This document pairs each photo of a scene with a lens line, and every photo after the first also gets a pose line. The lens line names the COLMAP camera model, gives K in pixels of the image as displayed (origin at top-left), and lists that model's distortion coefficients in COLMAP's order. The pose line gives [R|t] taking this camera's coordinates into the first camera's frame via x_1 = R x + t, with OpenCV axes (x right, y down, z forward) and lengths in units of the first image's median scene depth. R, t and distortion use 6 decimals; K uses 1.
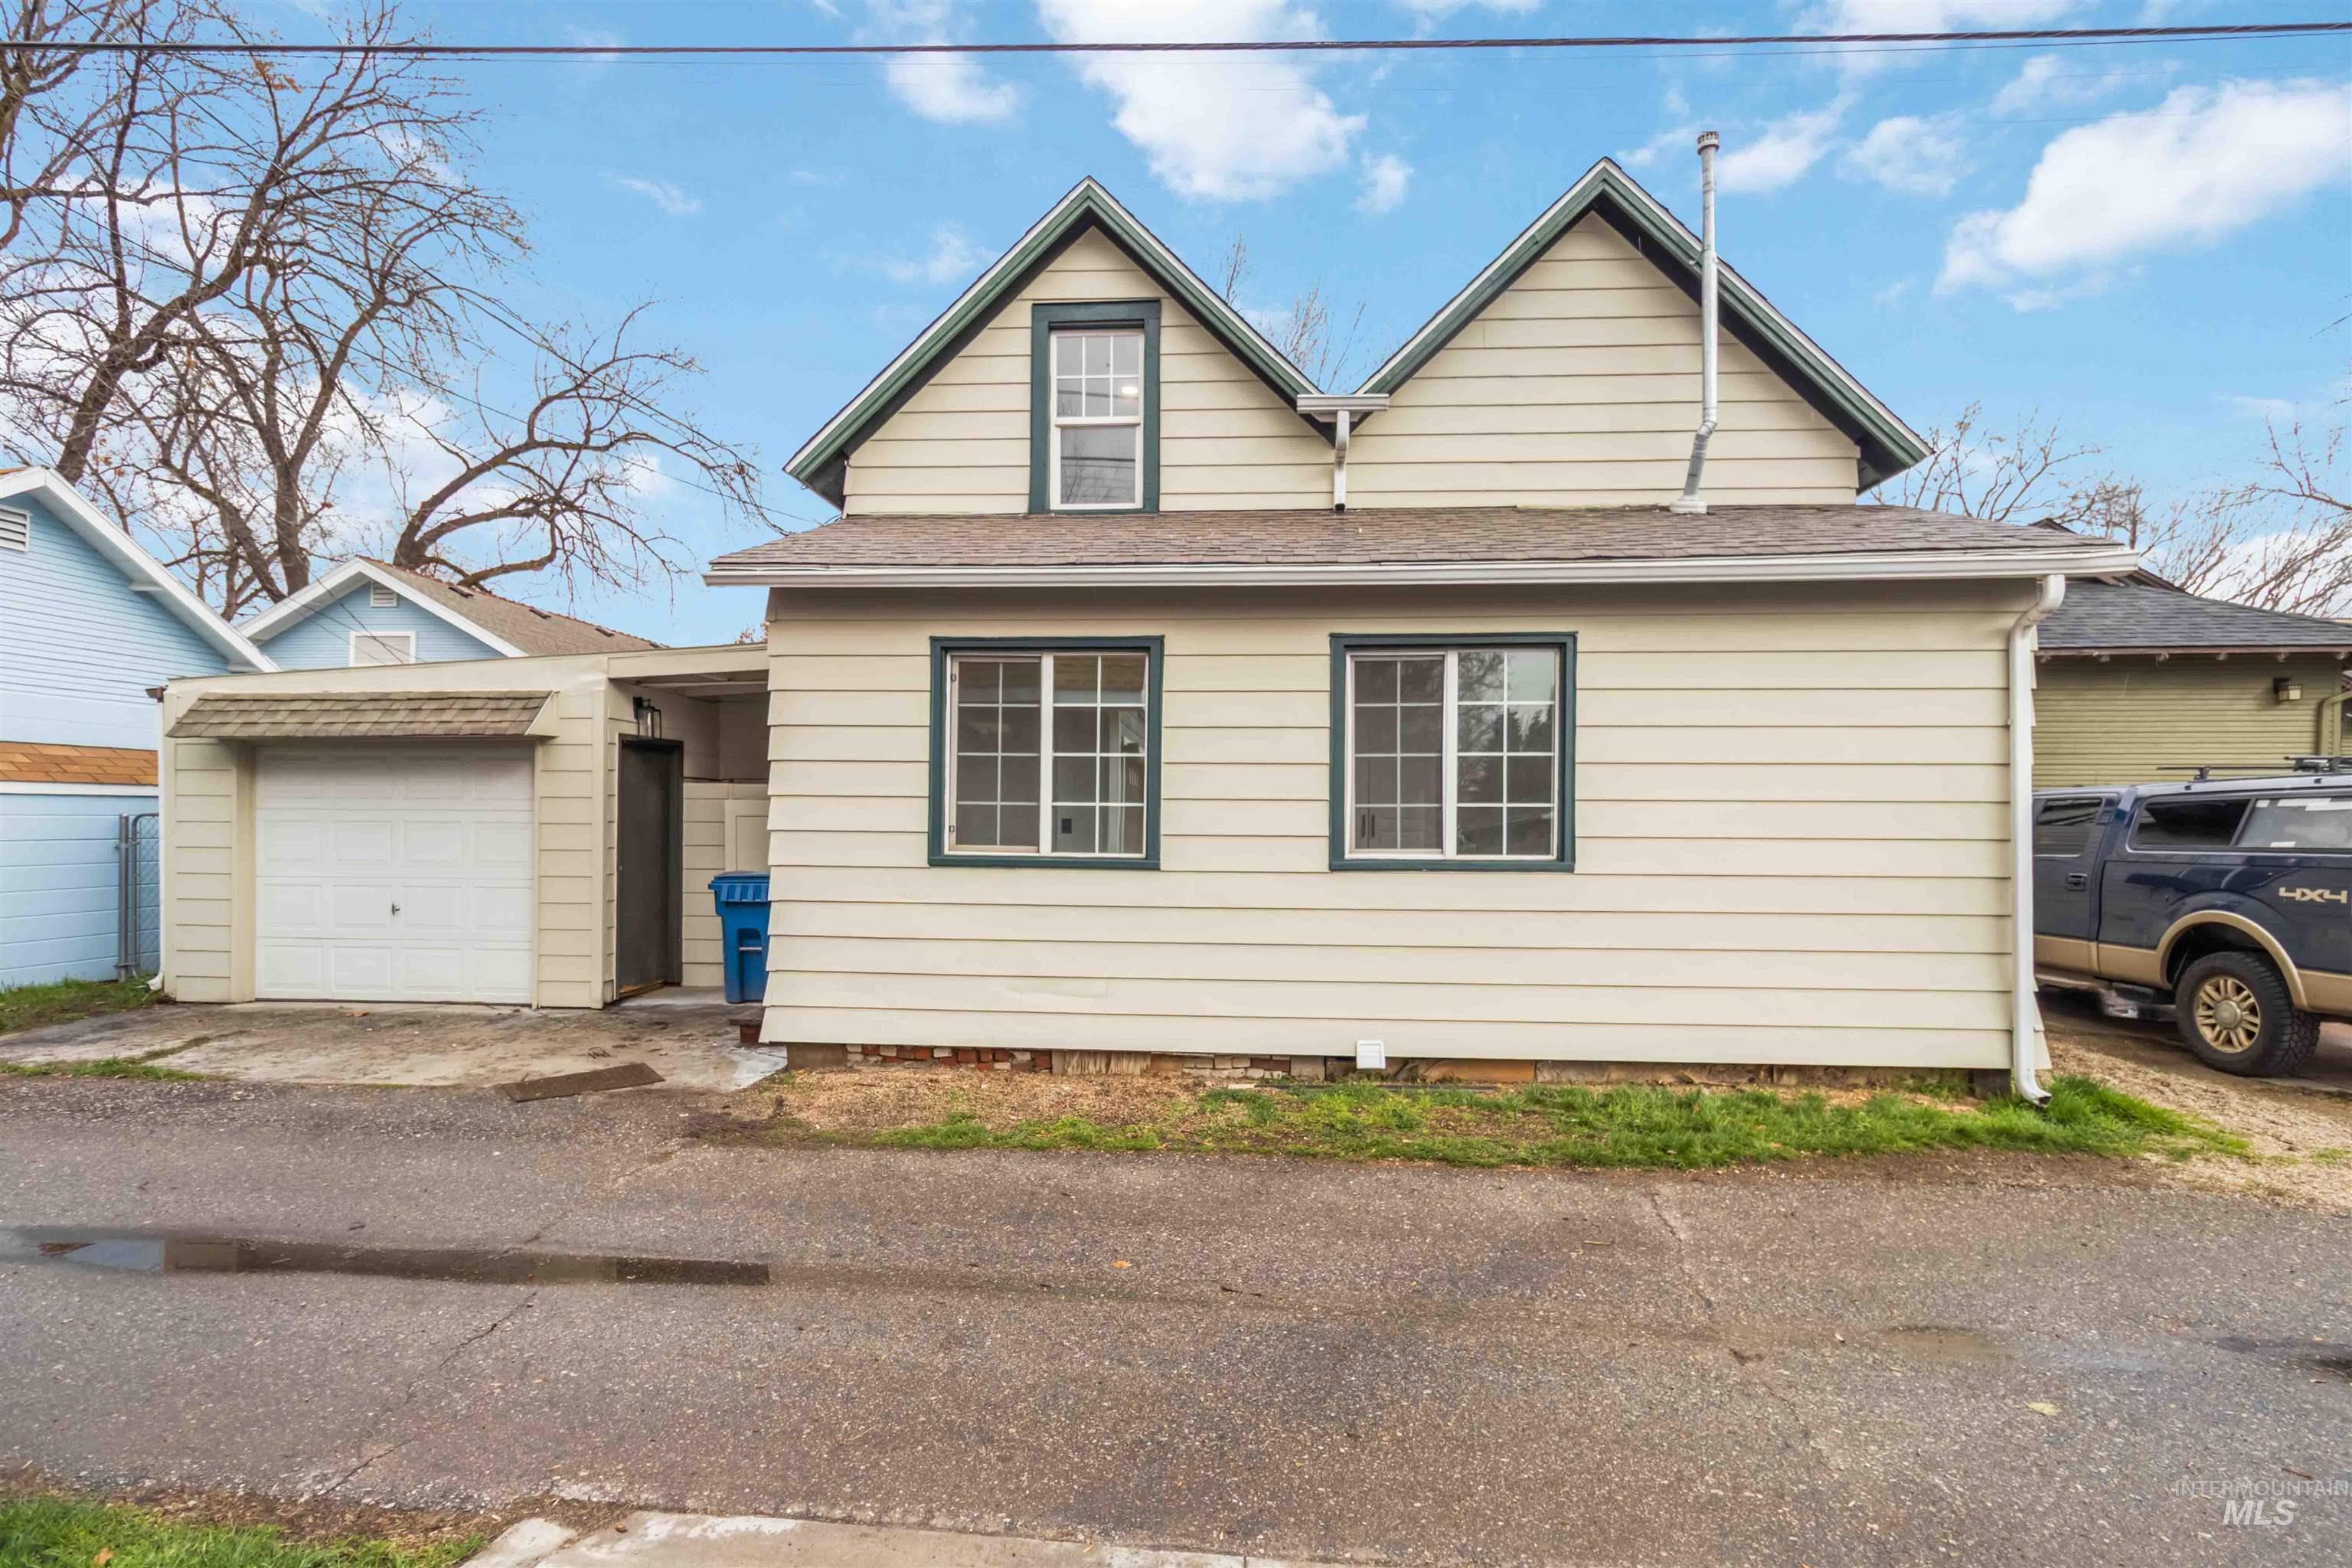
lens RADIAL K [[1145.7, 0, 1177.5], [0, 1145.7, 819.6], [0, 0, 1]] dist [-0.001140, 0.000249]
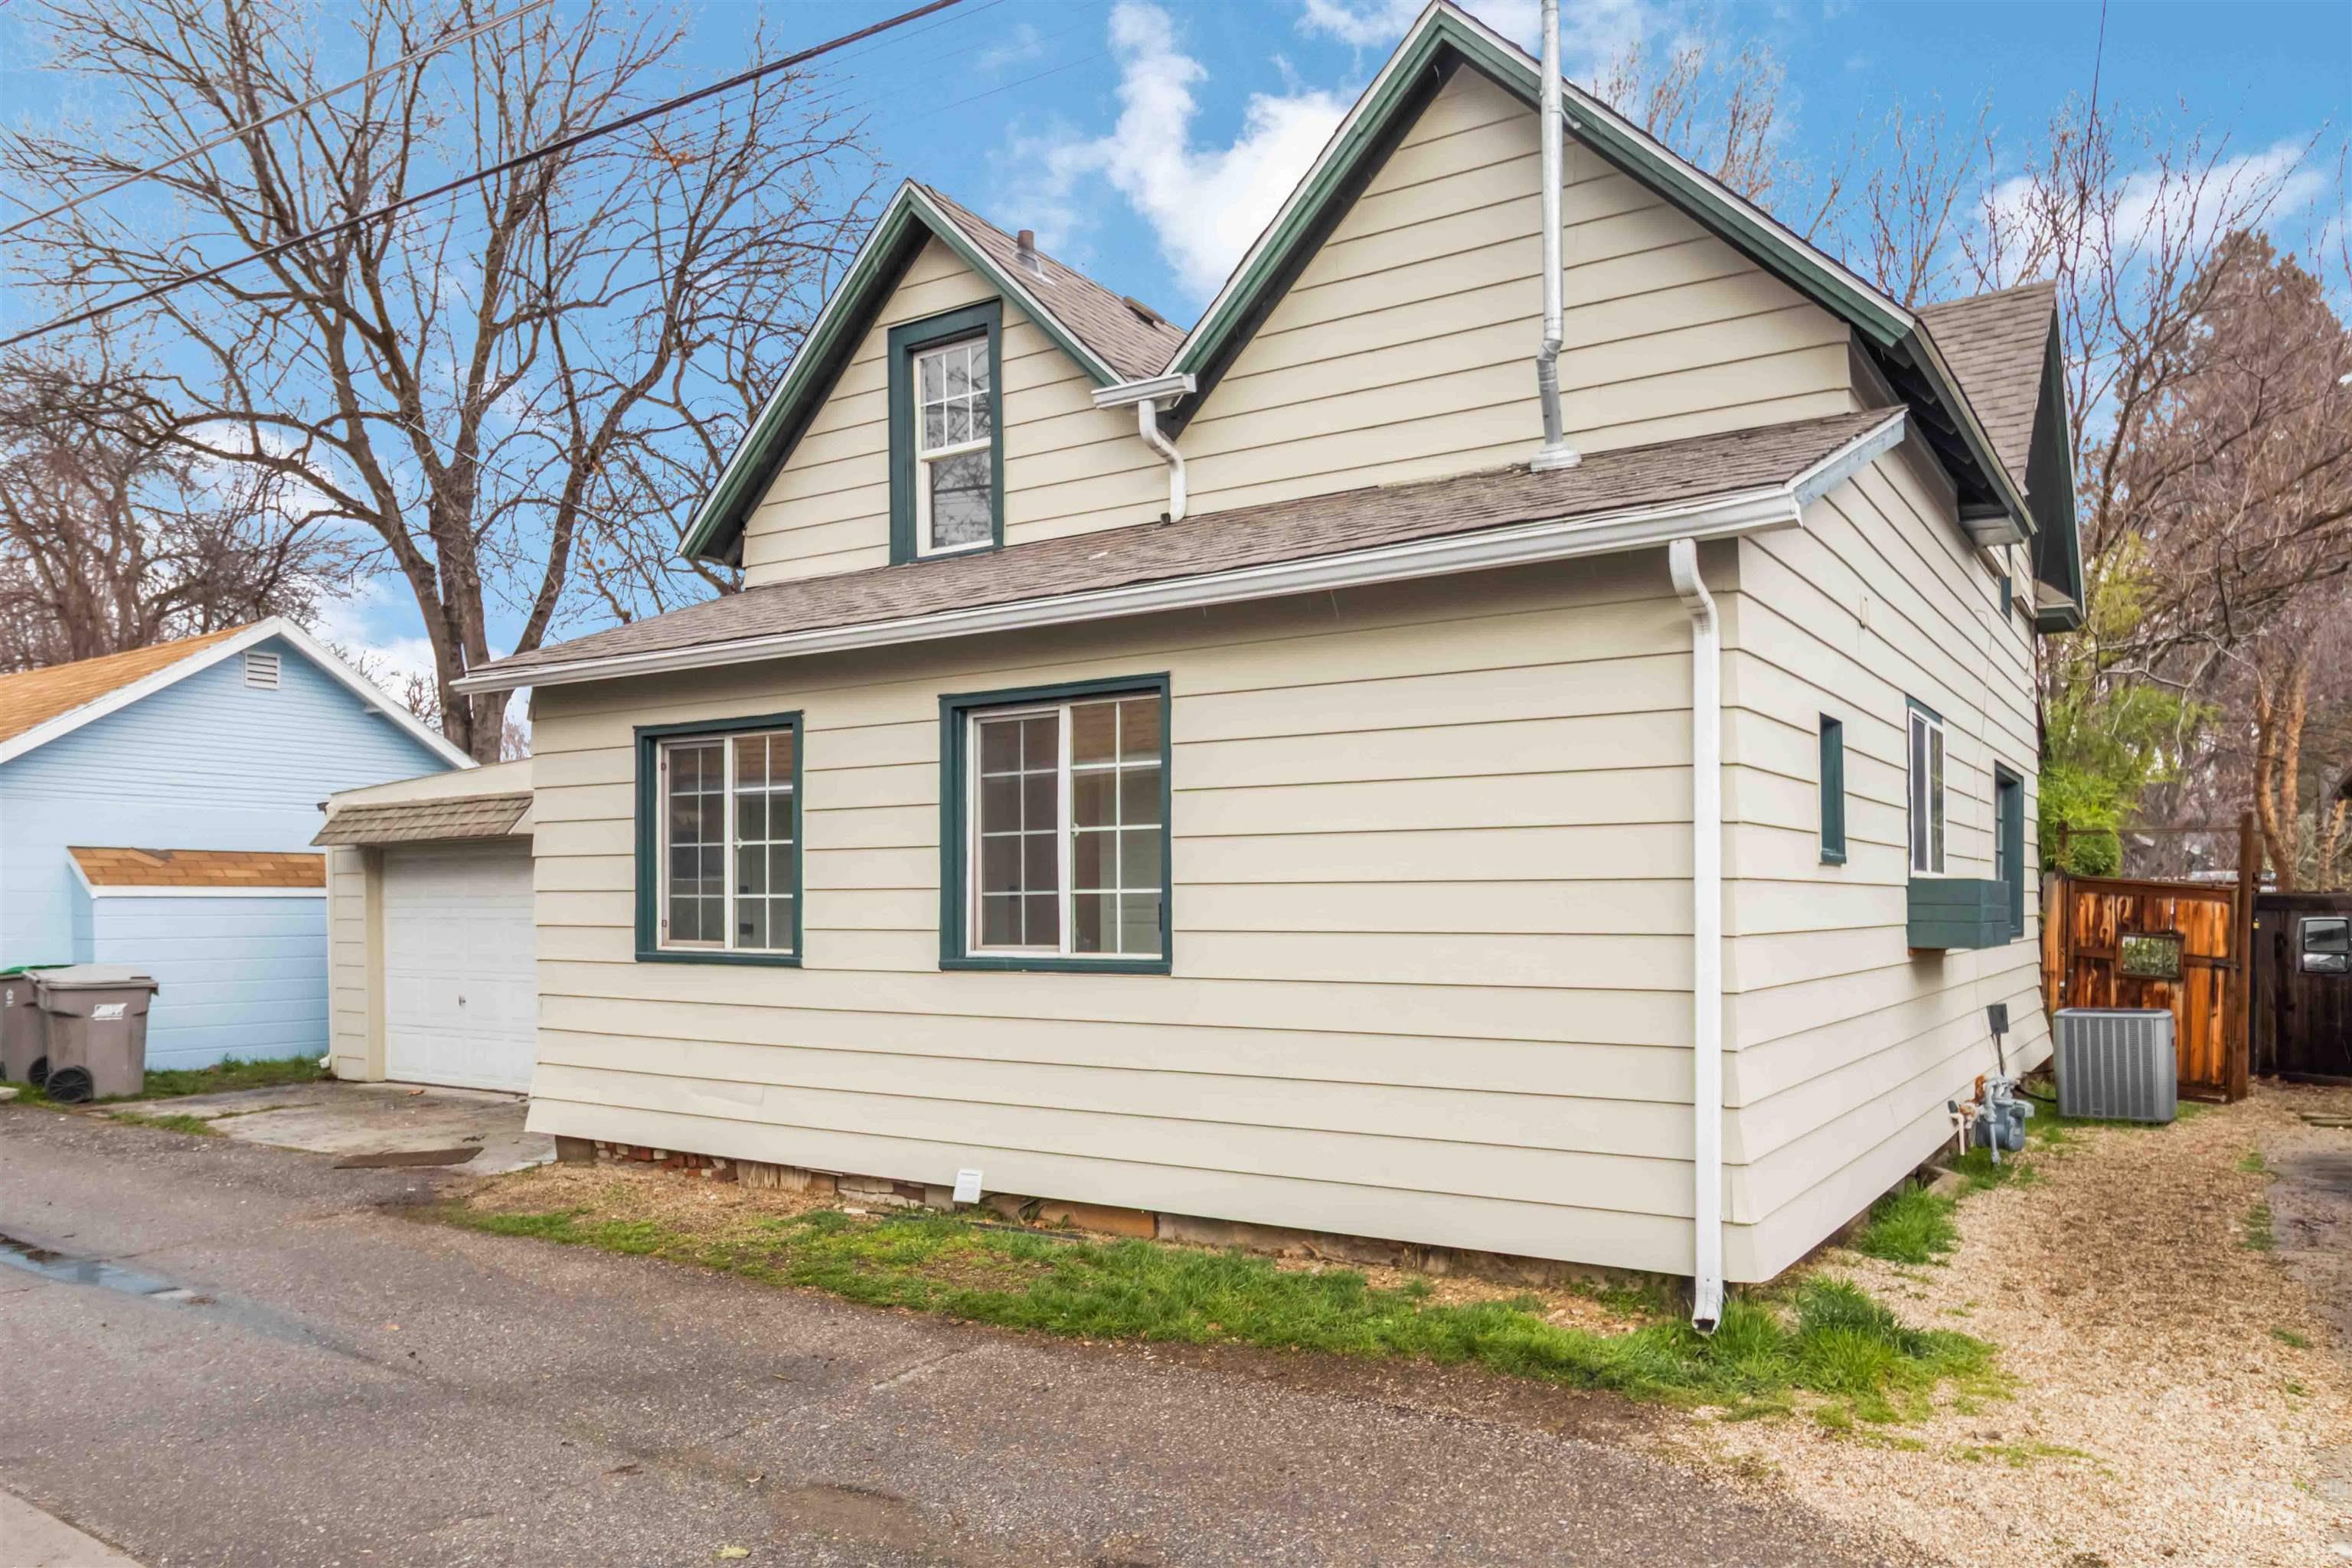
lens RADIAL K [[1624.9, 0, 1176.6], [0, 1624.9, 909.8], [0, 0, 1]] dist [-0.010579, -0.001808]
pose [[0.869867, -0.007631, -0.493227, 0.859636], [0.007342, 0.999970, -0.002523, 0.003309], [0.493231, -0.001427, 0.869897, 0.024690]]
